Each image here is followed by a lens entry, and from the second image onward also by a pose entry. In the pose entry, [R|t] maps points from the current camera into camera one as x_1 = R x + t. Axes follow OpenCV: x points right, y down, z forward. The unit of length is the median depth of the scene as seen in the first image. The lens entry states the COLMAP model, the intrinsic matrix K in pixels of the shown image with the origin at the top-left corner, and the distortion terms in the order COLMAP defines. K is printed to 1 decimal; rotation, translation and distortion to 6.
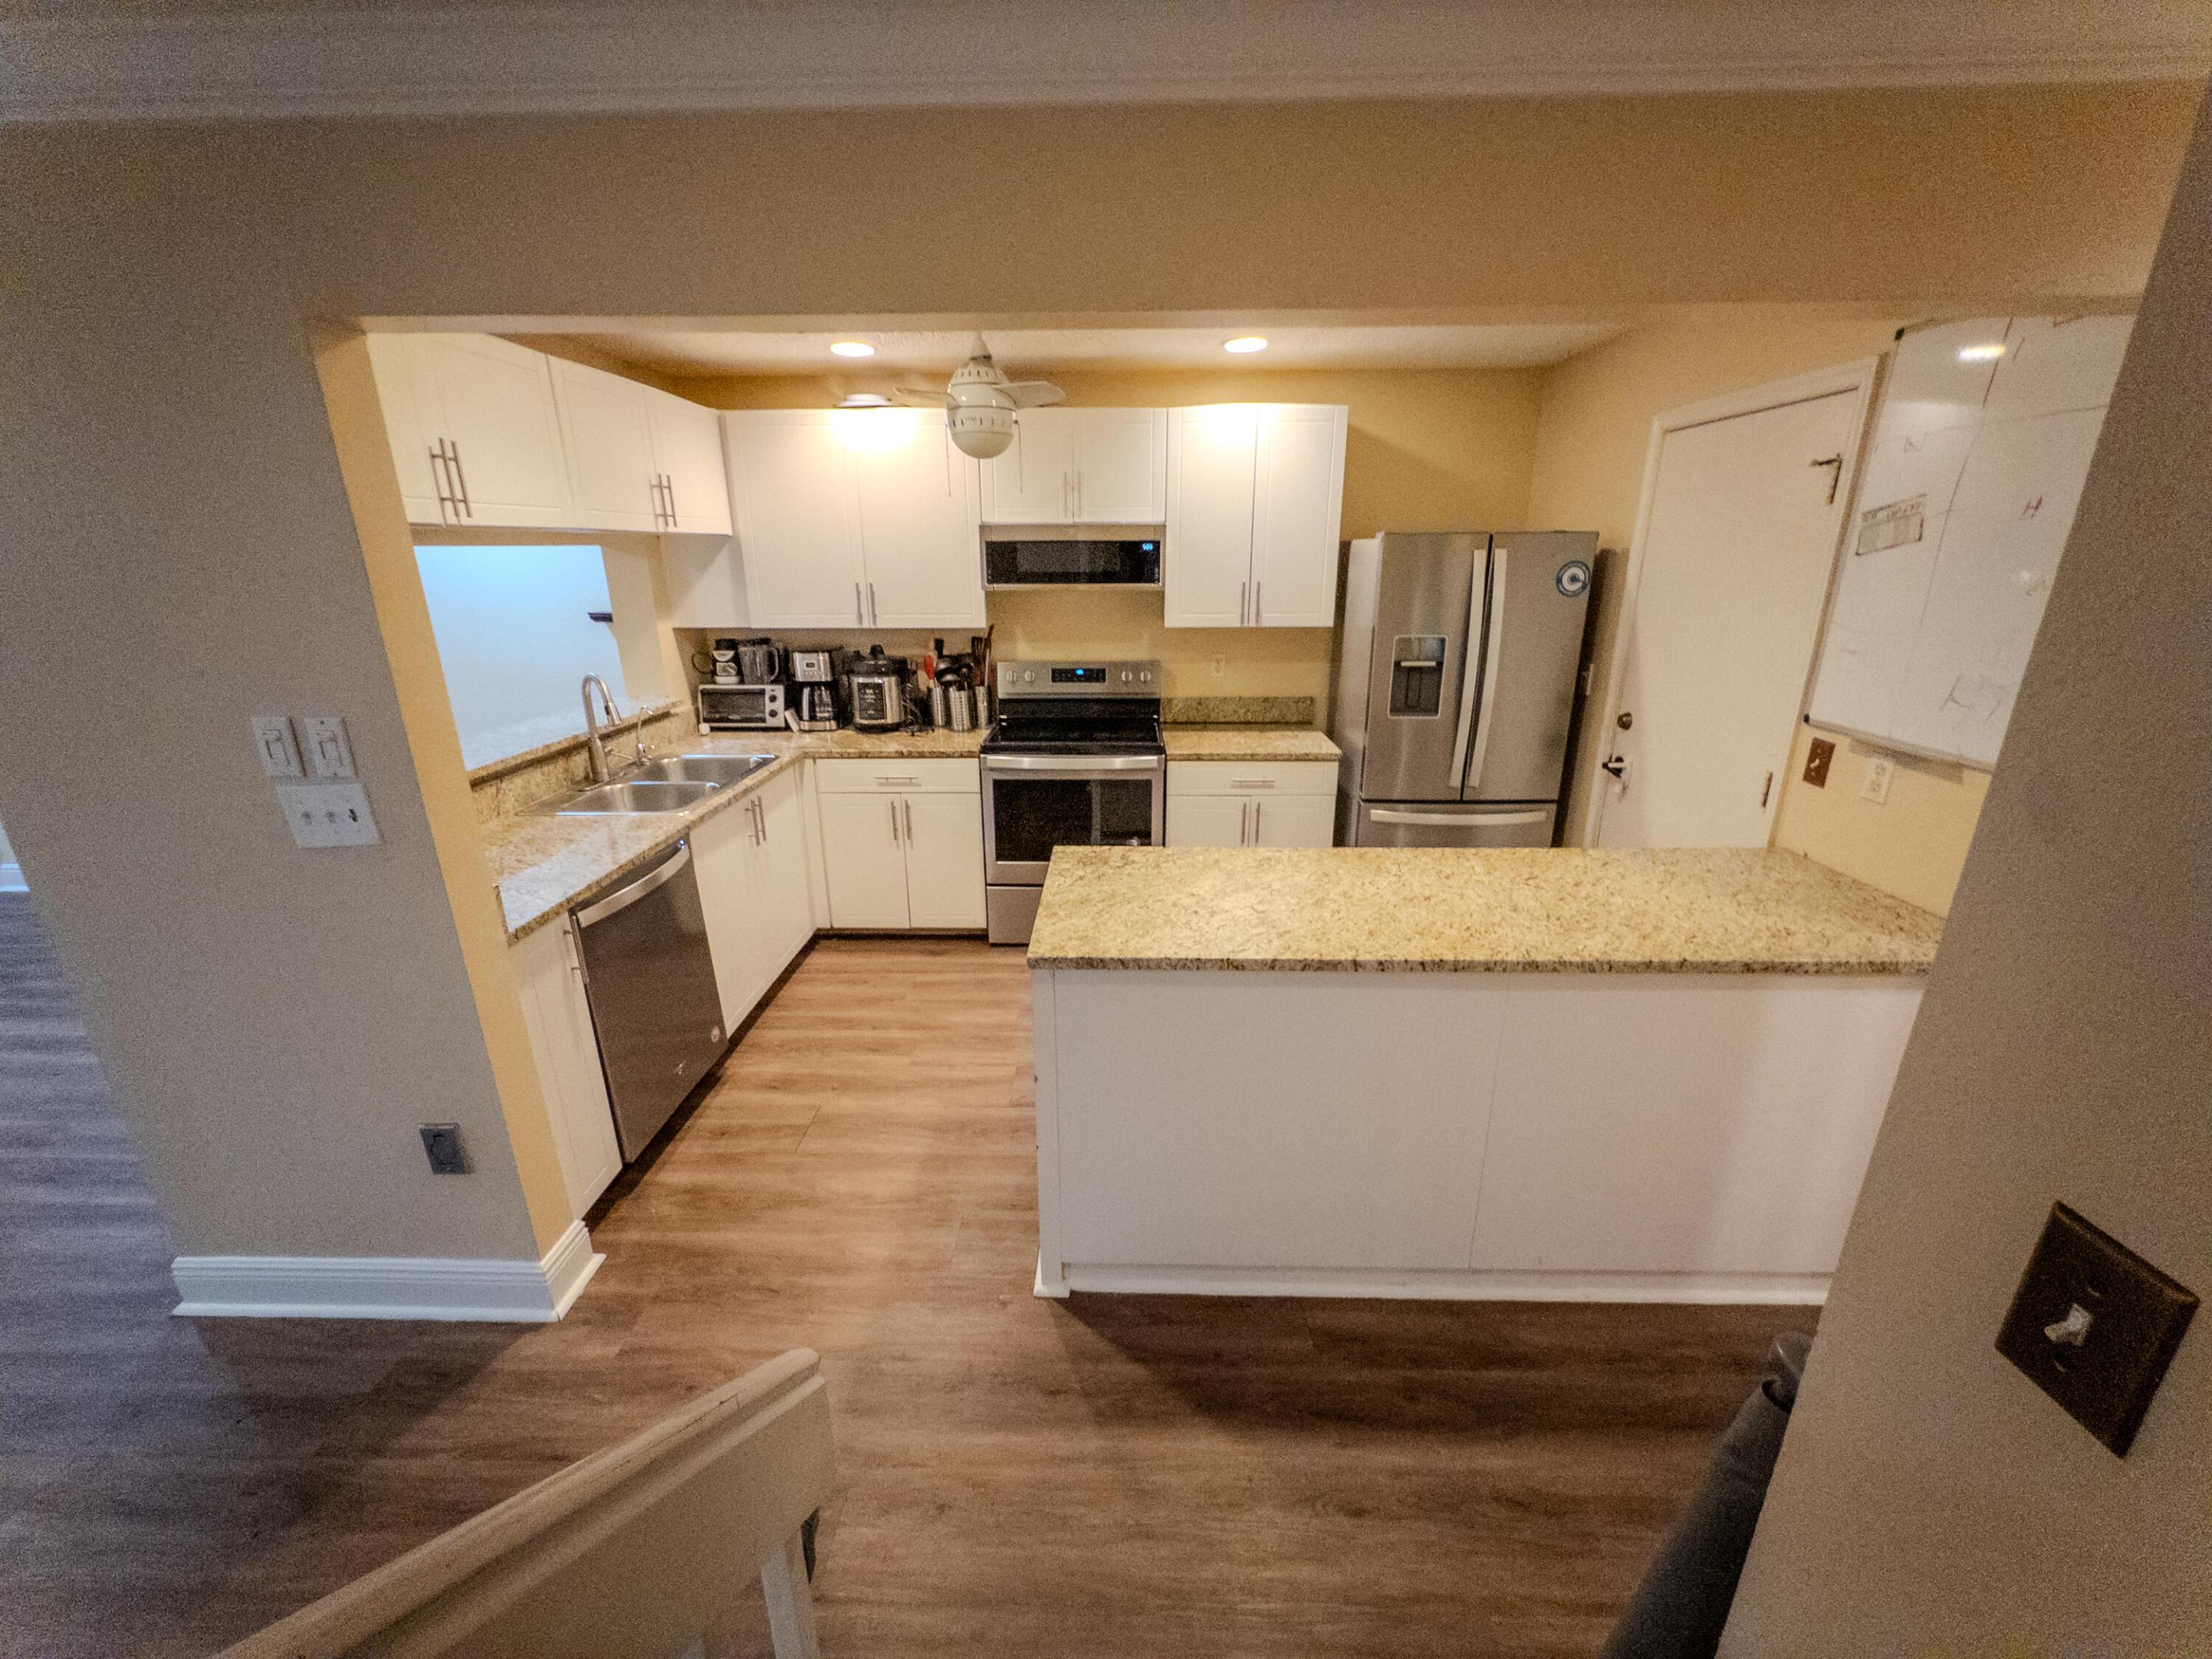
lens RADIAL K [[883.5, 0, 1107.9], [0, 883.5, 827.9], [0, 0, 1]] dist [0.000229, 0.000215]
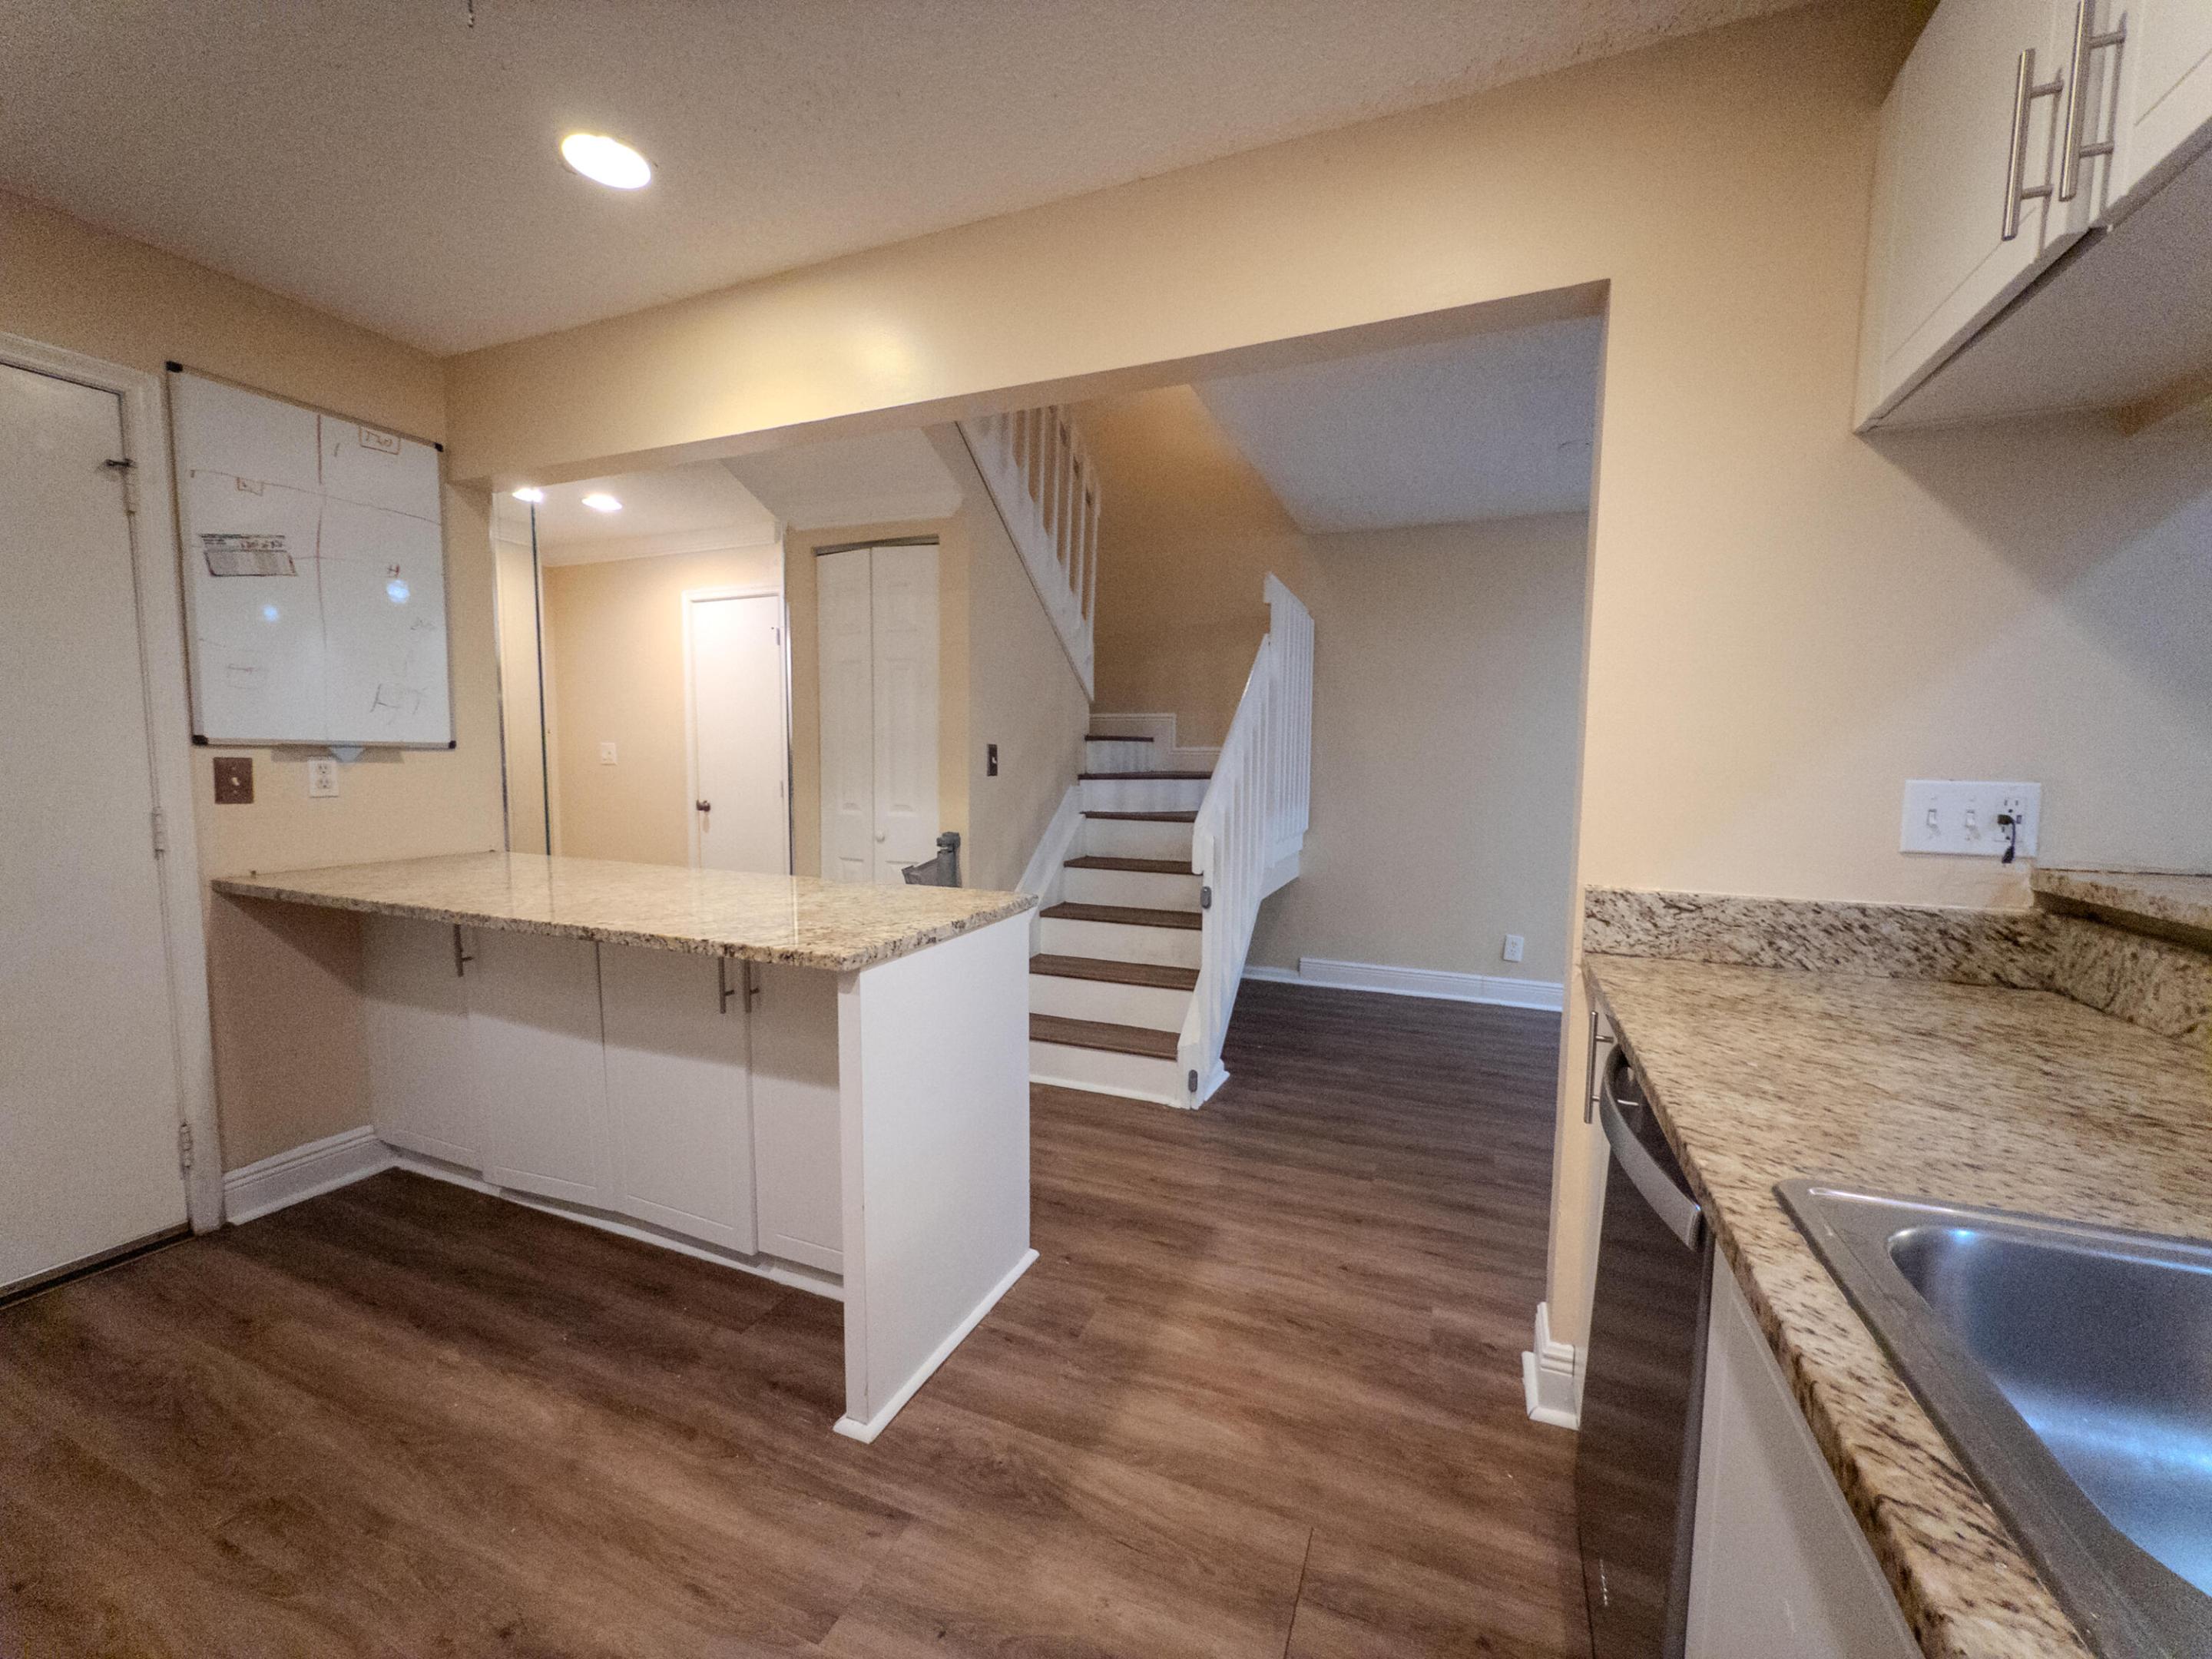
lens RADIAL K [[883.5, 0, 1106.1], [0, 883.5, 828.0], [0, 0, 1]] dist [0.000229, 0.000215]
pose [[-0.930438, -0.033270, 0.364937, -0.301313], [0.105017, 0.929892, 0.352524, -0.172613], [-0.351080, 0.366326, -0.861712, 0.972675]]
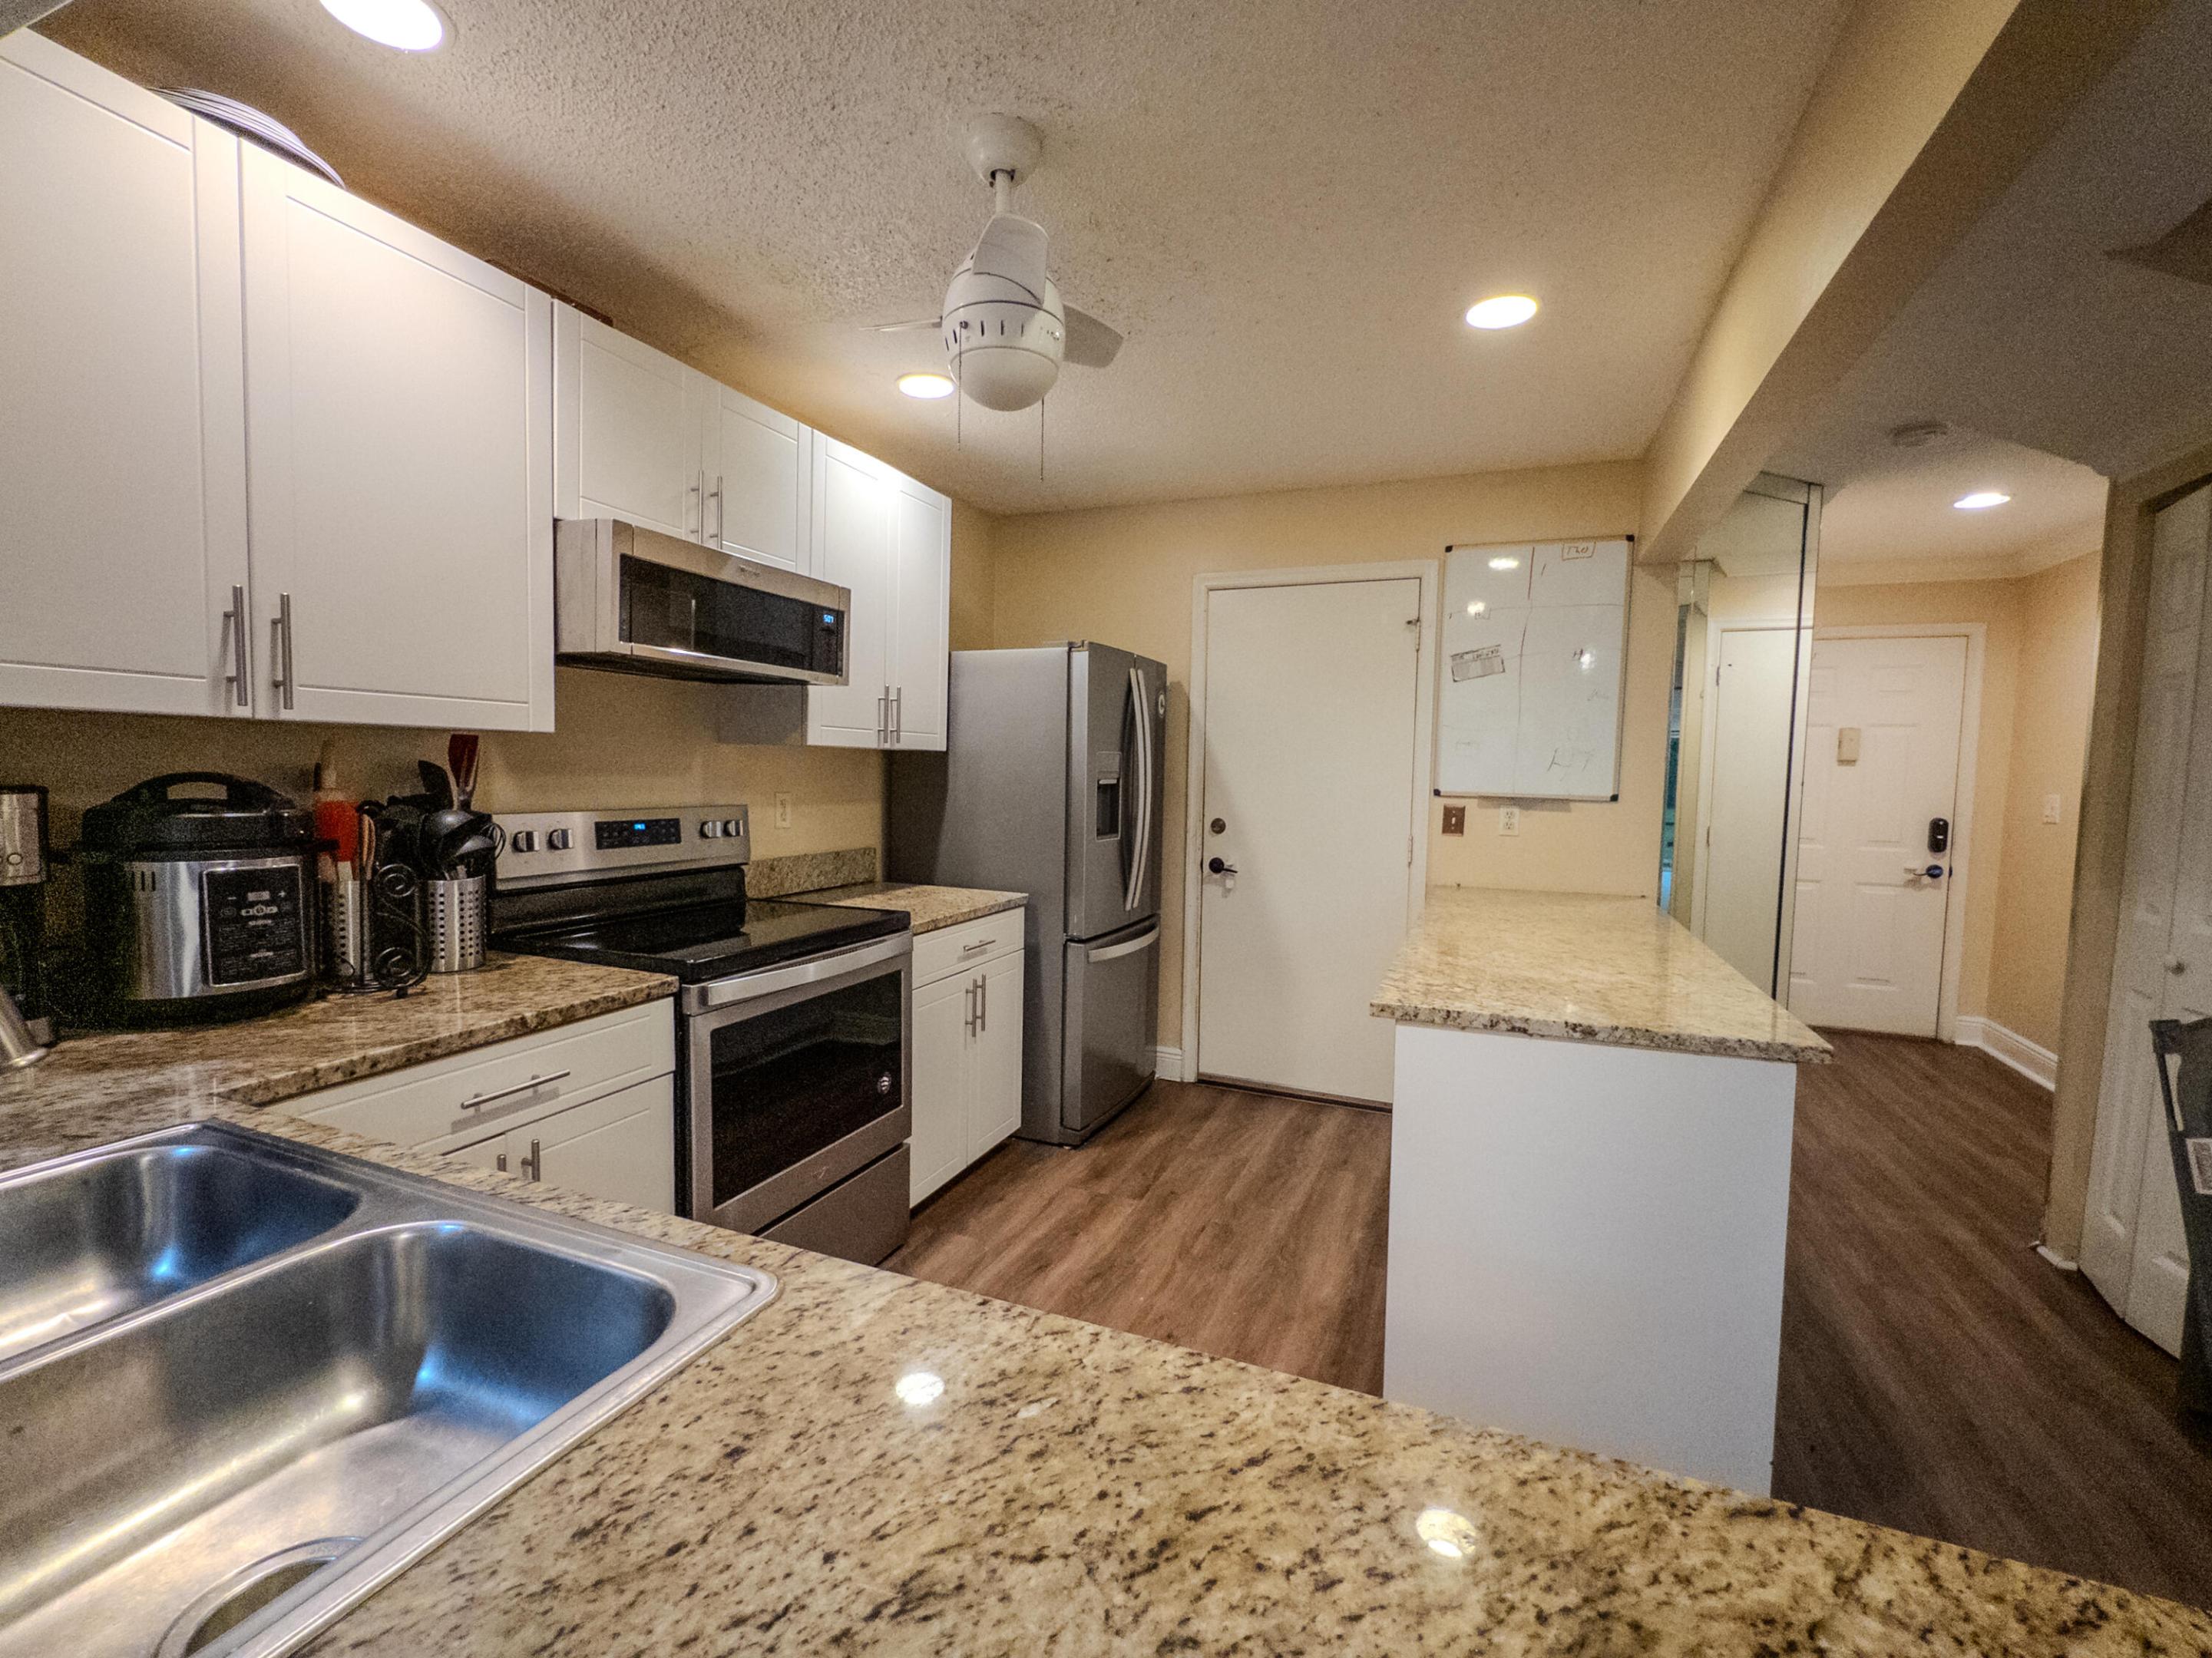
lens RADIAL K [[955.7, 0, 1106.4], [0, 955.7, 827.1], [0, 0, 1]] dist [0.000812, 0.000022]
pose [[0.356827, -0.045291, 0.933072, -0.543513], [0.257505, 0.964896, -0.051640, -0.081669], [-0.897979, 0.258697, 0.355964, 0.607337]]
